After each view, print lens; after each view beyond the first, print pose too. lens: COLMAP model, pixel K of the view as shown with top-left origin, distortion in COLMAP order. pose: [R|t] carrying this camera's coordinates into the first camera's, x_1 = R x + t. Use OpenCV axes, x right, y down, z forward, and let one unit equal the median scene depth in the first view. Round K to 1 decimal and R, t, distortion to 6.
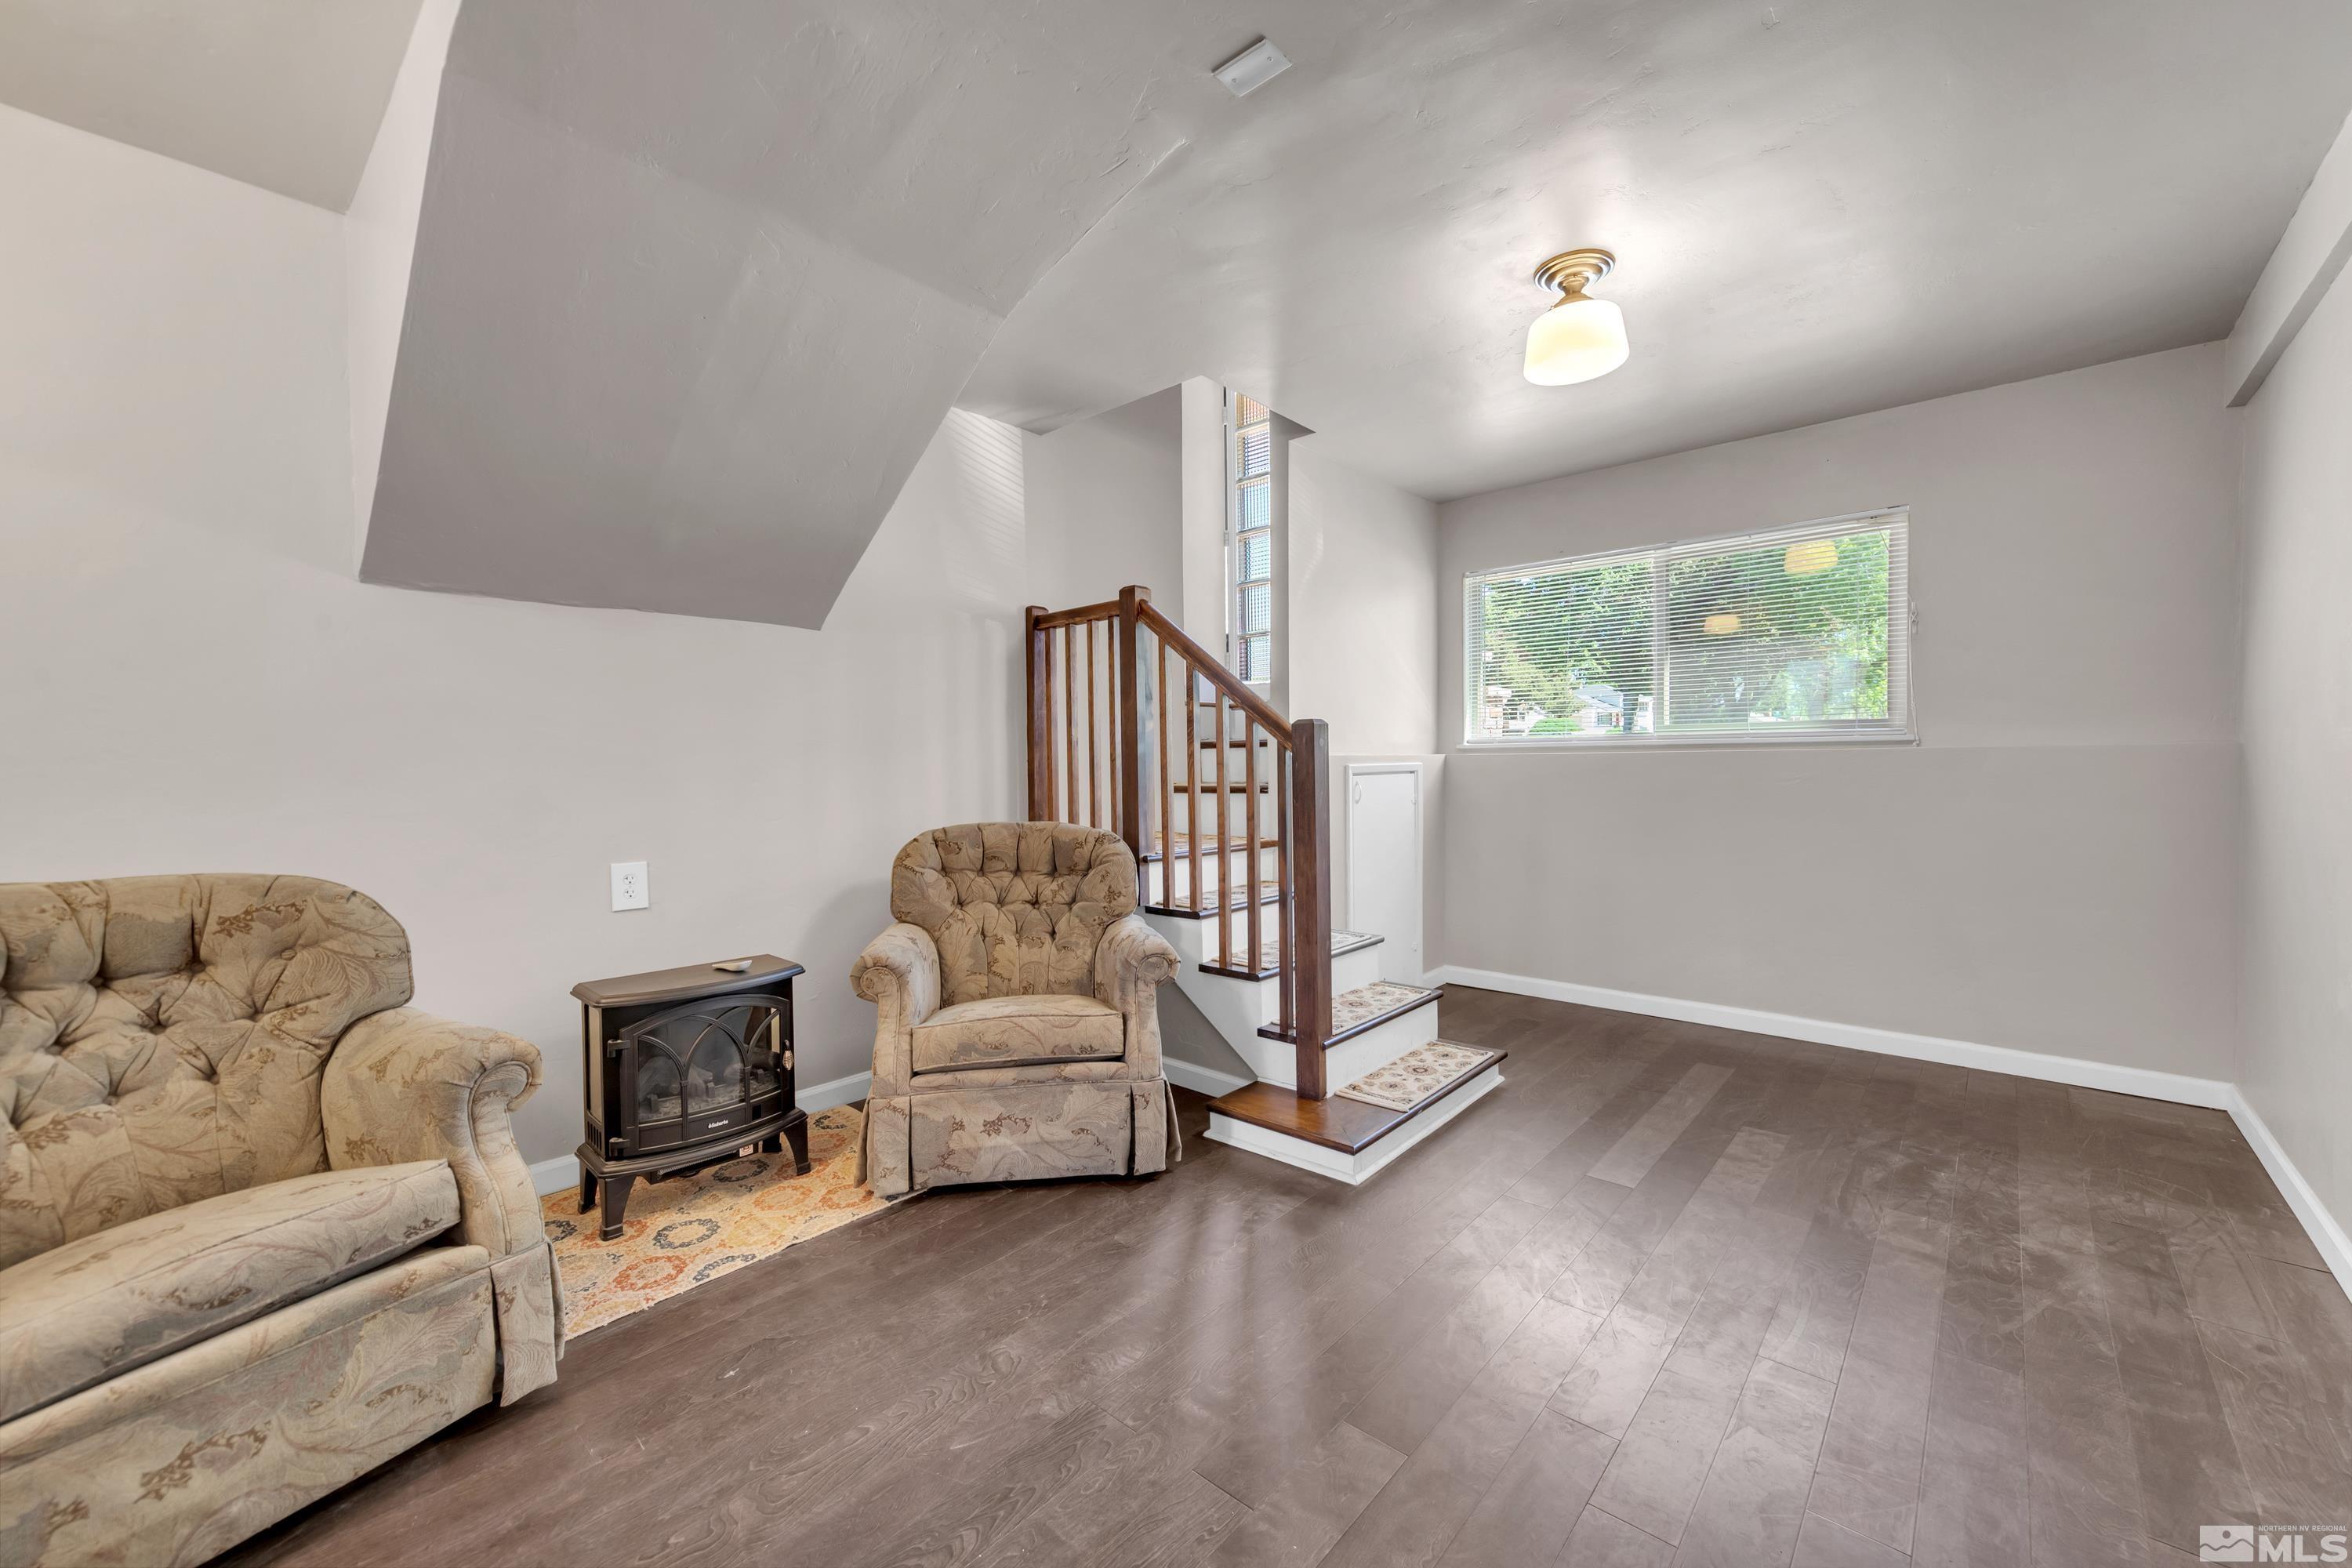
lens RADIAL K [[950.8, 0, 1203.6], [0, 950.8, 791.0], [0, 0, 1]] dist [0.001079, -0.000009]
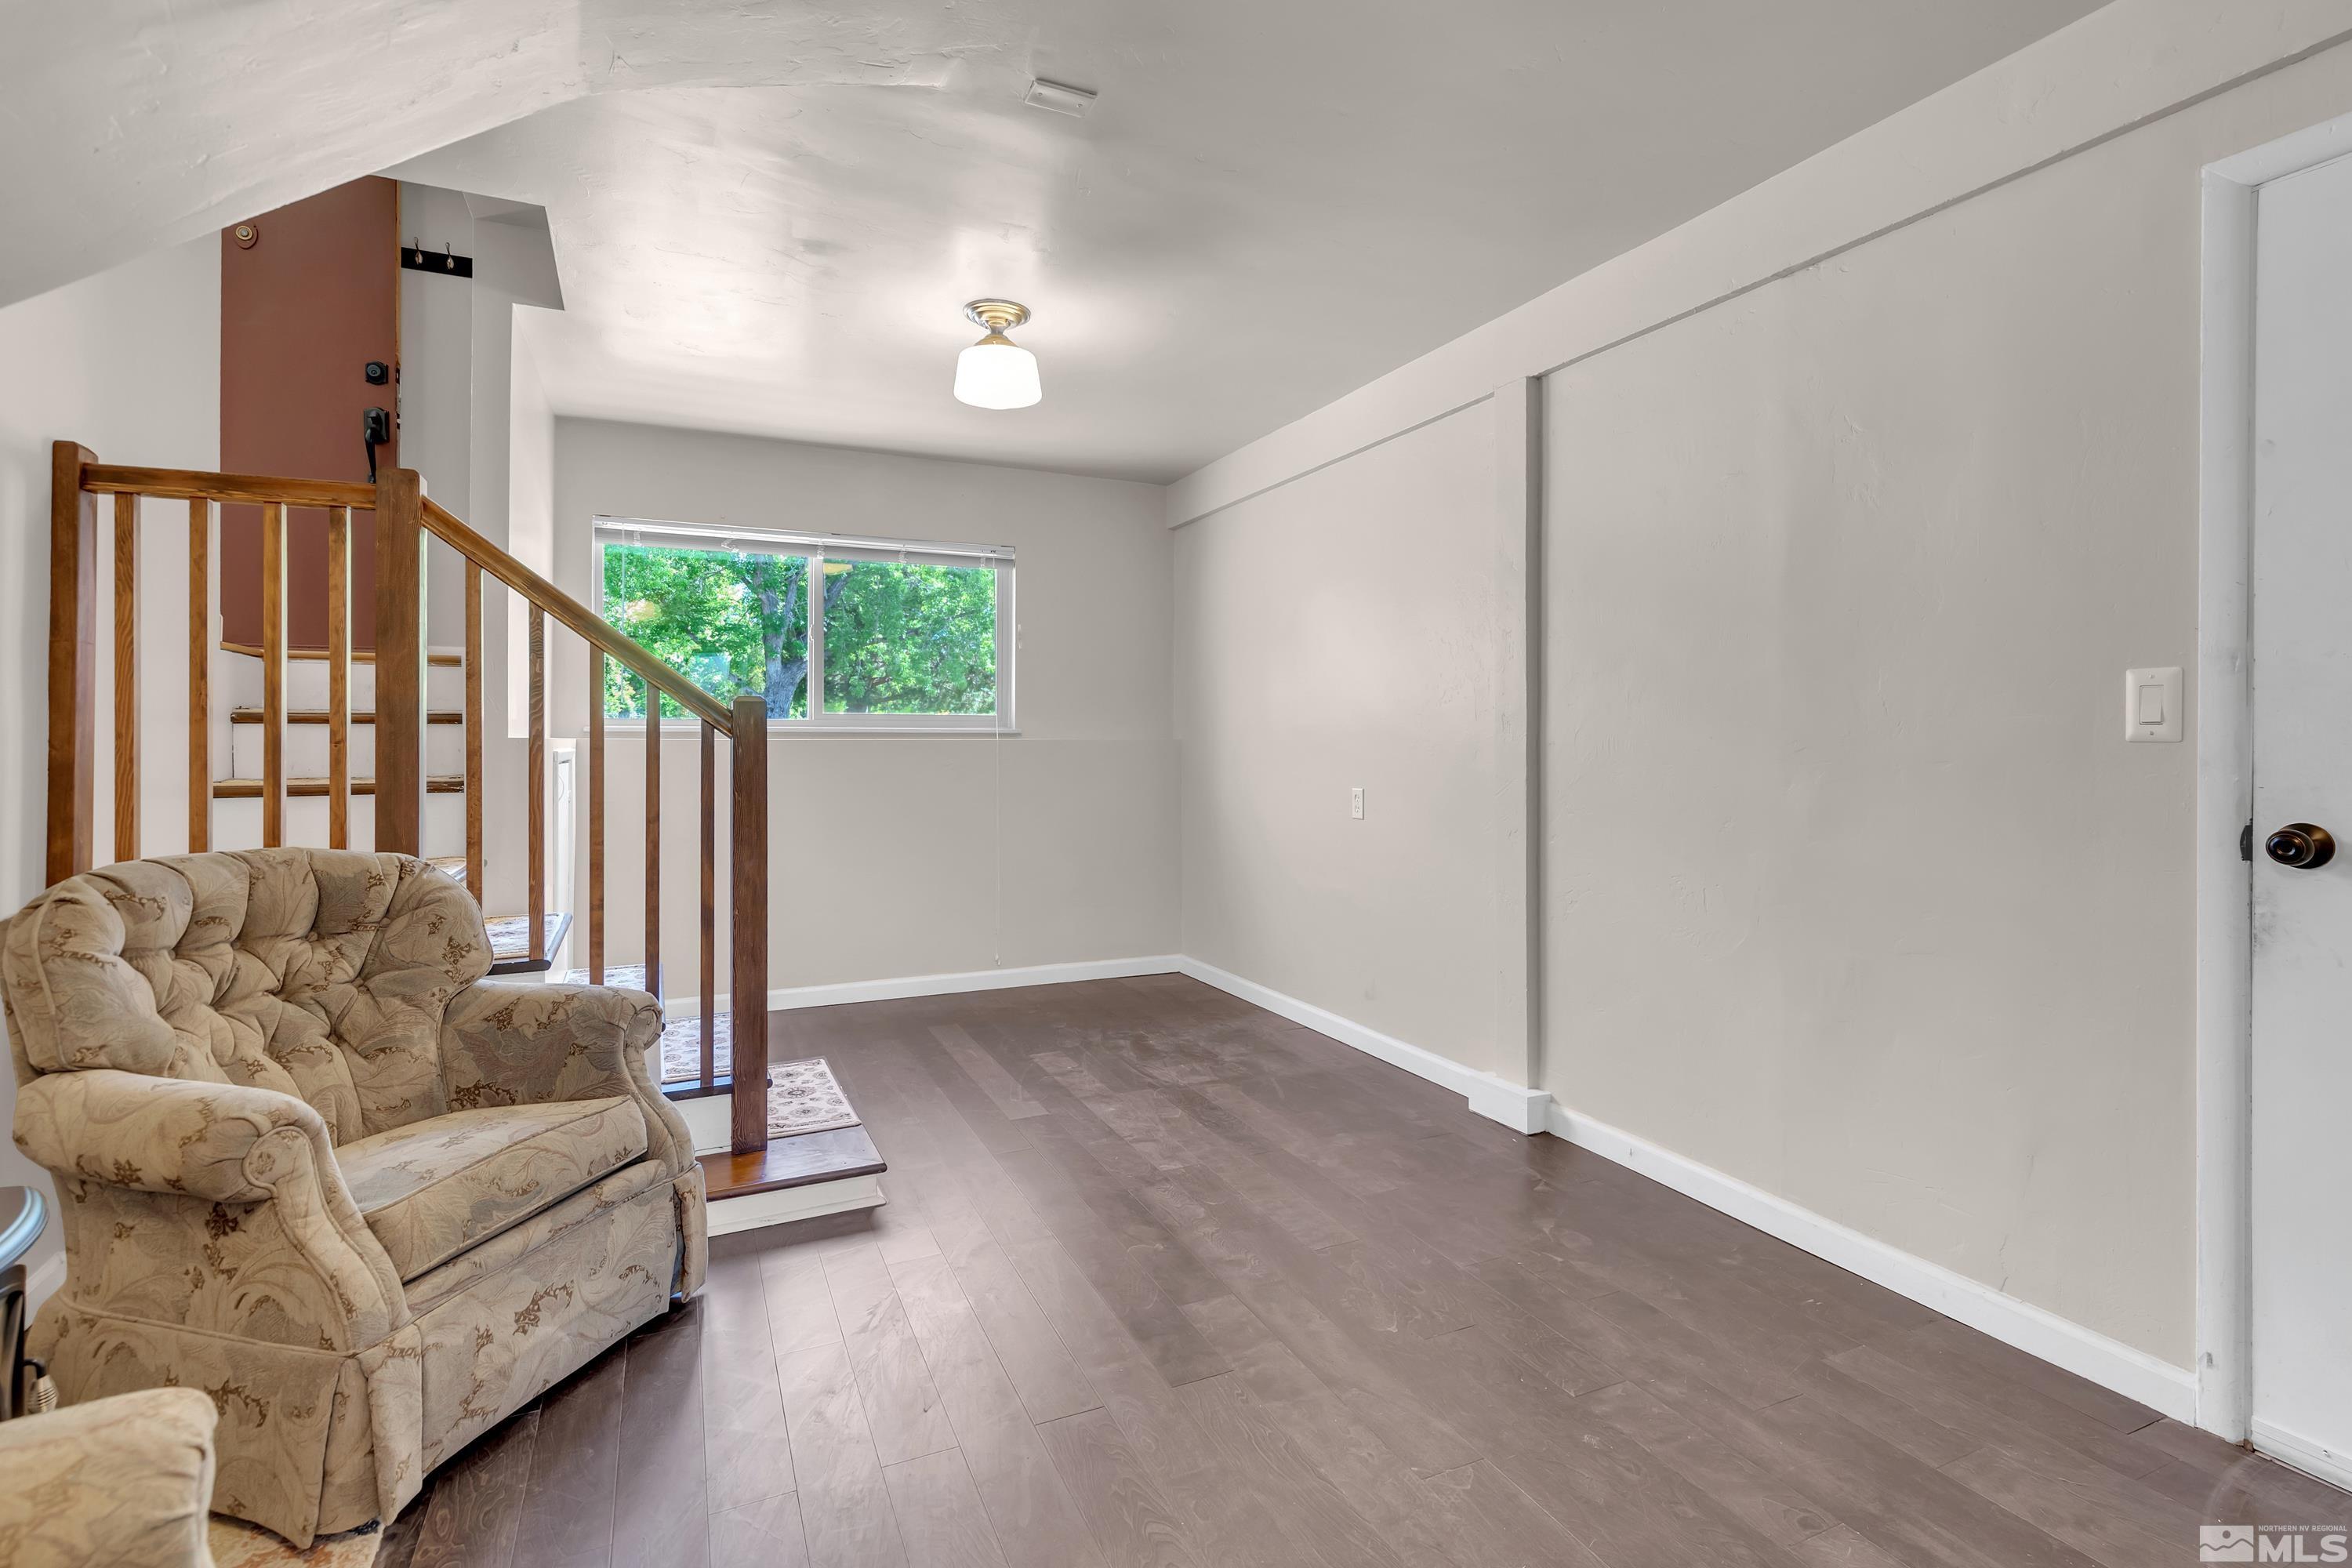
lens RADIAL K [[1112.2, 0, 1247.1], [0, 1112.2, 744.3], [0, 0, 1]] dist [0.000046, -0.000393]
pose [[0.349351, 0.013198, 0.936899, -0.734273], [0.022106, 0.999506, -0.022323, -0.003001], [-0.936731, 0.028510, 0.348886, 0.270401]]
